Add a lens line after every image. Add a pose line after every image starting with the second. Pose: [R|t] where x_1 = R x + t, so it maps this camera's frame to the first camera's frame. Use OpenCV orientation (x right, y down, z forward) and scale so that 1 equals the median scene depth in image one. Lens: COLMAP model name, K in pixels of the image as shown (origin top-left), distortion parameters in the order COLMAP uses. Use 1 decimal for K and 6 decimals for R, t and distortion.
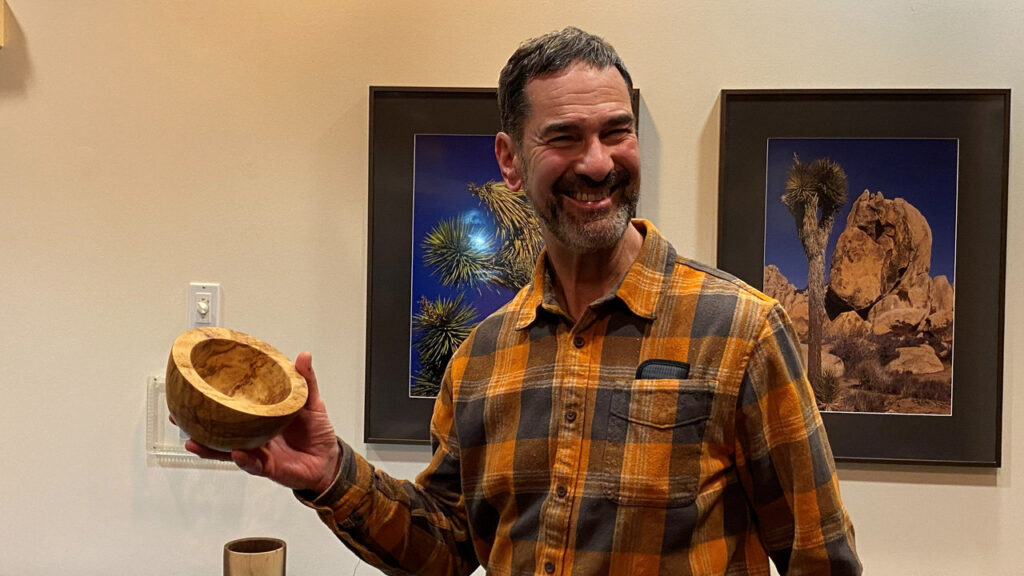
lens RADIAL K [[894.3, 0, 513.5], [0, 894.3, 287.9], [0, 0, 1]] dist [0.060334, -0.019215]
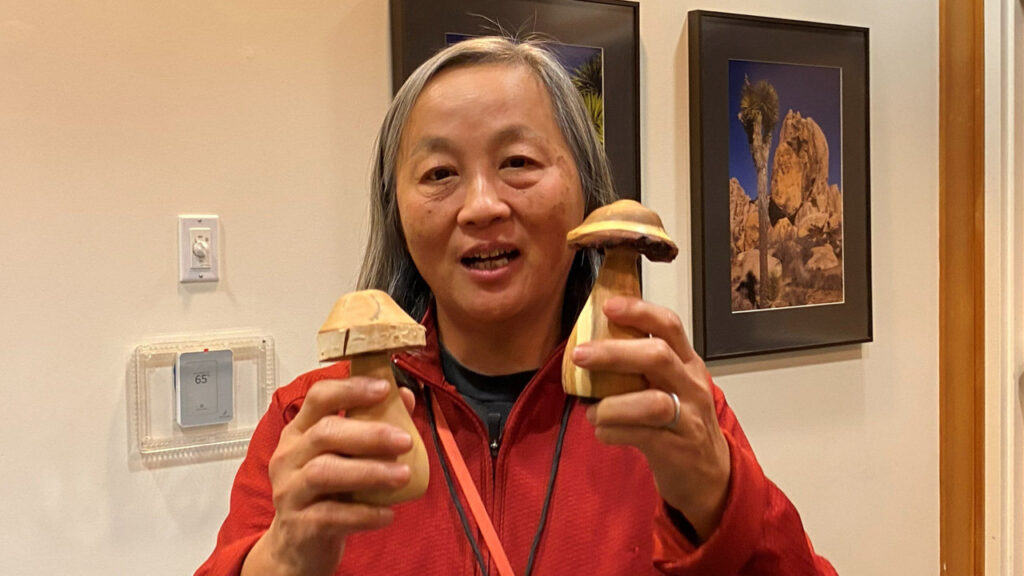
lens RADIAL K [[1220.5, 0, 510.8], [0, 1220.5, 265.6], [0, 0, 1]] dist [0.092498, 0.000000]
pose [[0.751476, -0.063538, 0.656694, -0.889713], [0.030565, 0.997636, 0.061550, -0.019548], [-0.659052, -0.026182, 0.751641, 0.073502]]
